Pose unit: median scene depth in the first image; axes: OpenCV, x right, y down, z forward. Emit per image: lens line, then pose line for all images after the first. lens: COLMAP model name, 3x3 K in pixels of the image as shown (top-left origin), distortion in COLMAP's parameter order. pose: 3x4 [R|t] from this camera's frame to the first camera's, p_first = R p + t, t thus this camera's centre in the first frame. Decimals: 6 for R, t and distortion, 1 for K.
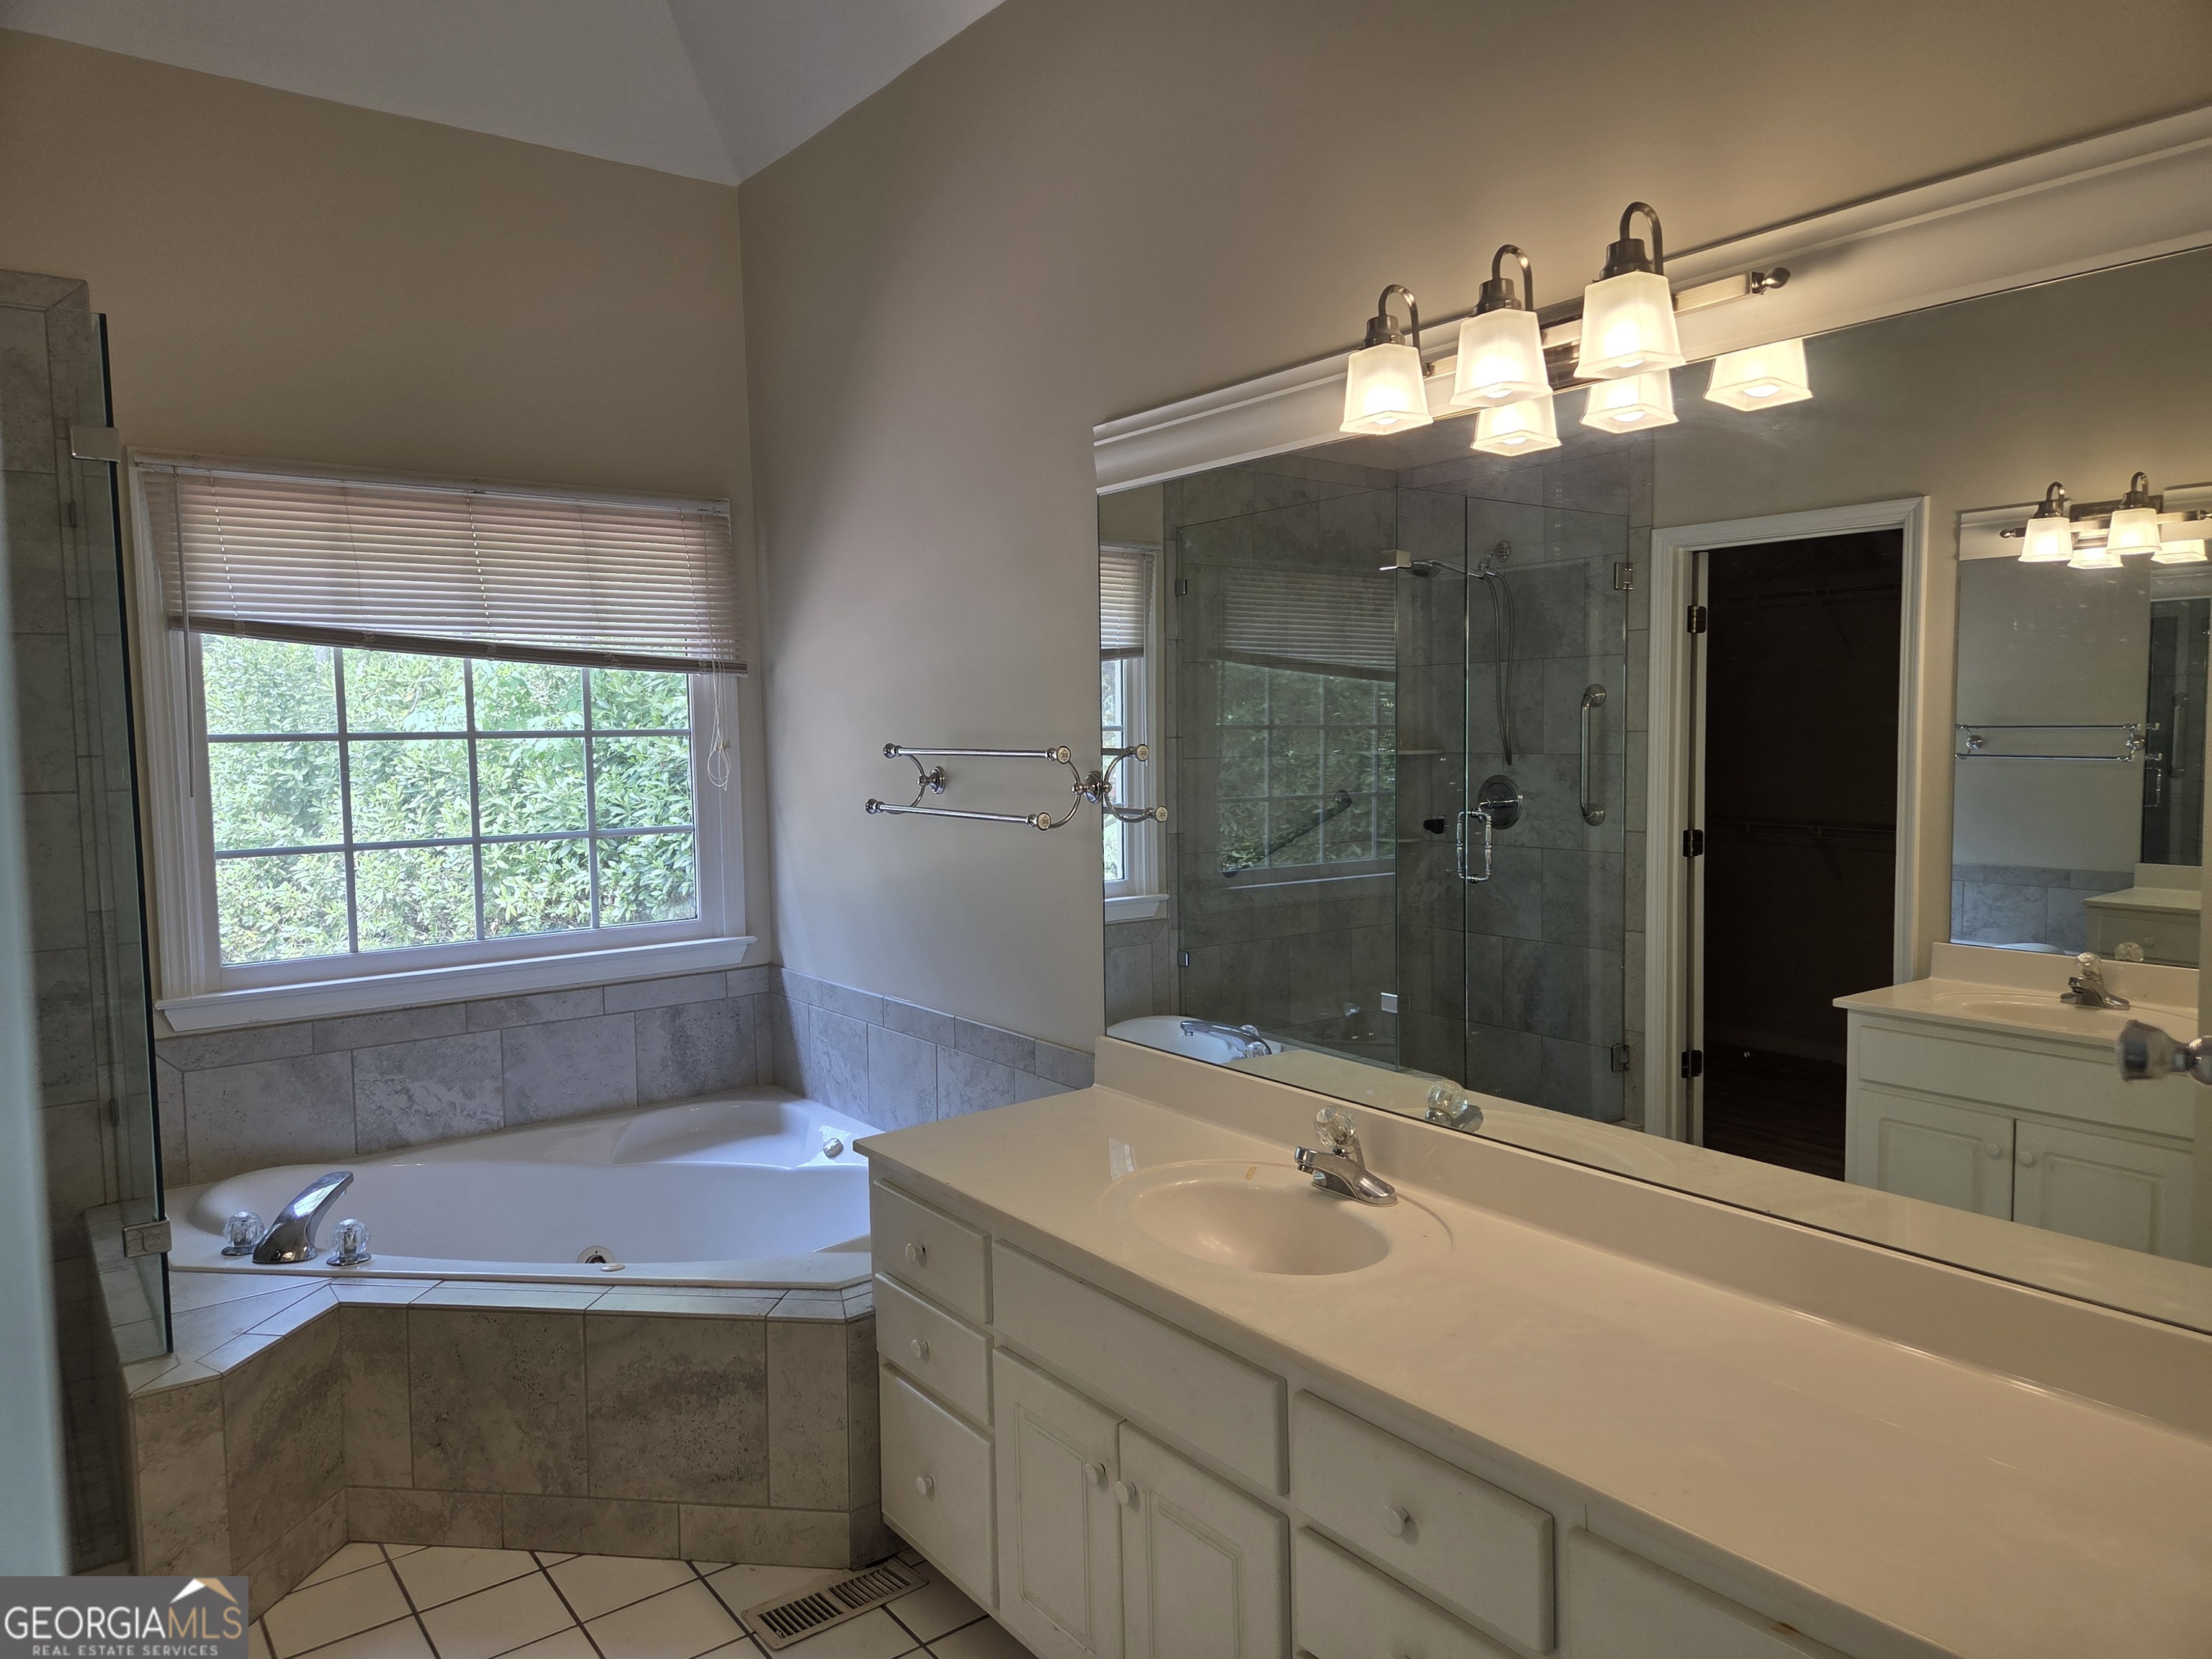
lens RADIAL K [[1482.0, 0, 1111.9], [0, 1482.0, 828.3], [0, 0, 1]] dist [0.077462, -0.049706]
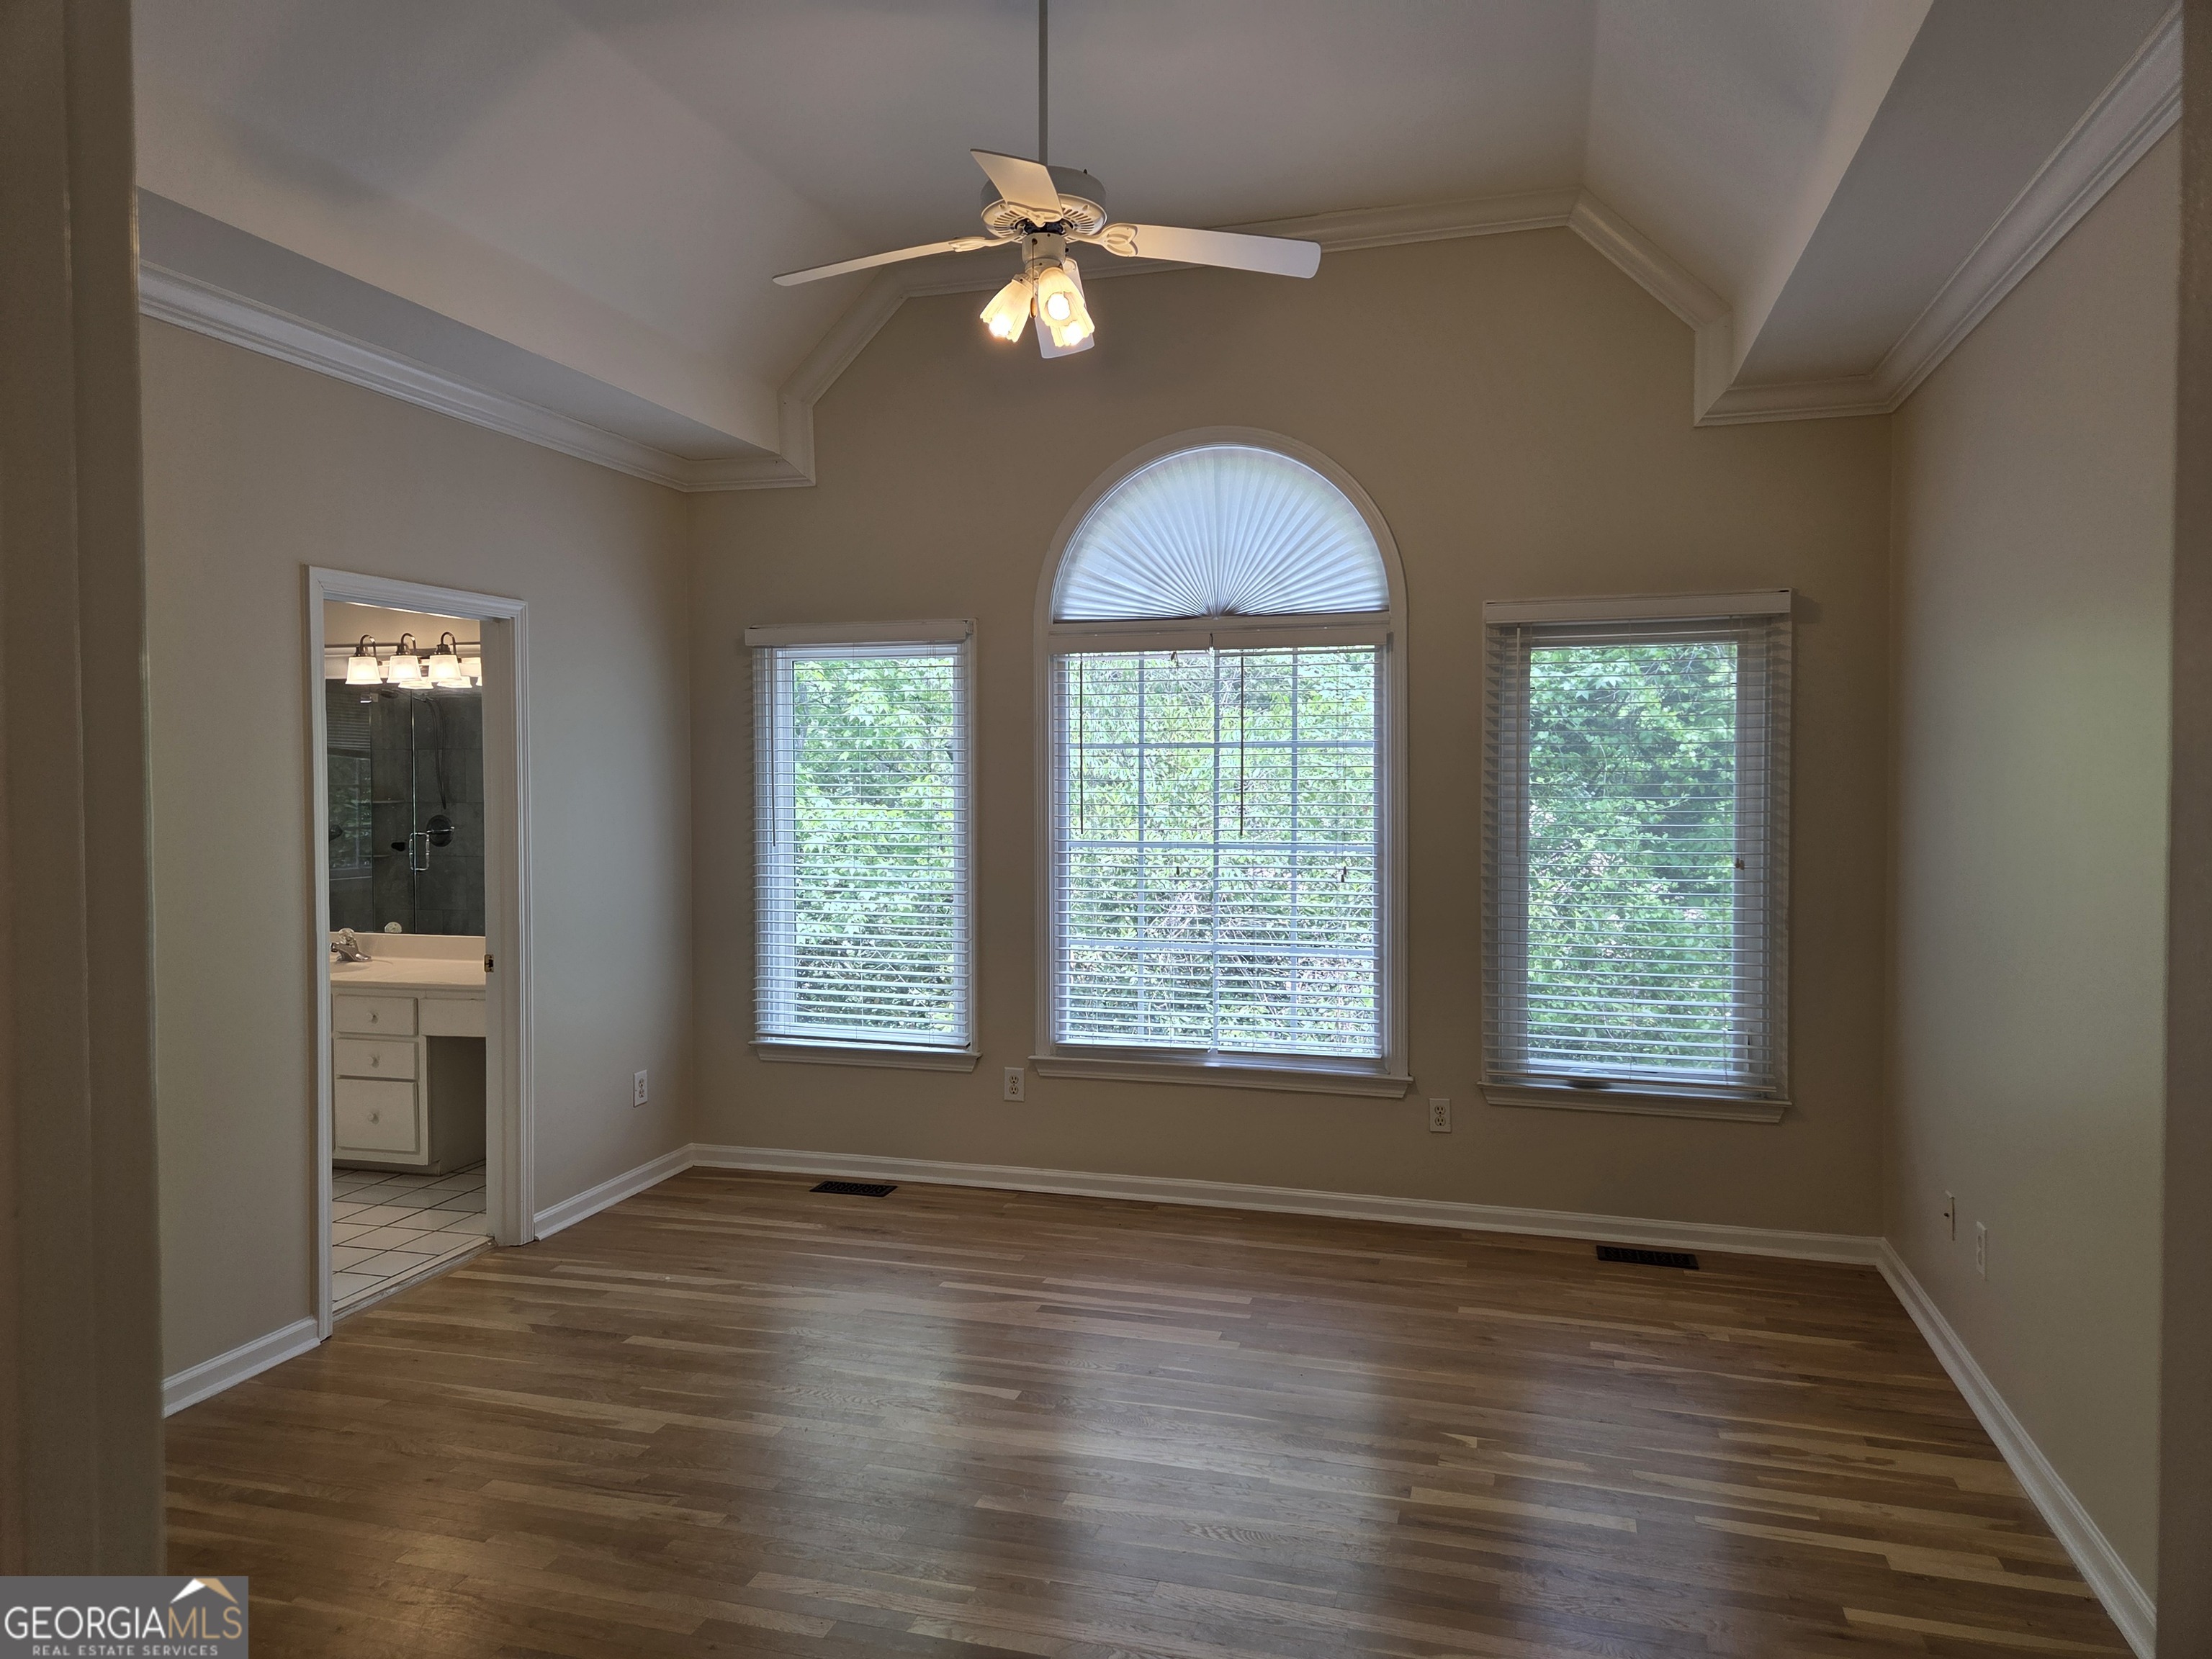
lens RADIAL K [[1482.0, 0, 1100.7], [0, 1482.0, 817.9], [0, 0, 1]] dist [0.077462, -0.049706]
pose [[0.803416, -0.004164, 0.595404, -0.150058], [0.032652, 0.998779, -0.037074, 0.053668], [-0.594522, 0.049227, 0.802571, -0.800881]]
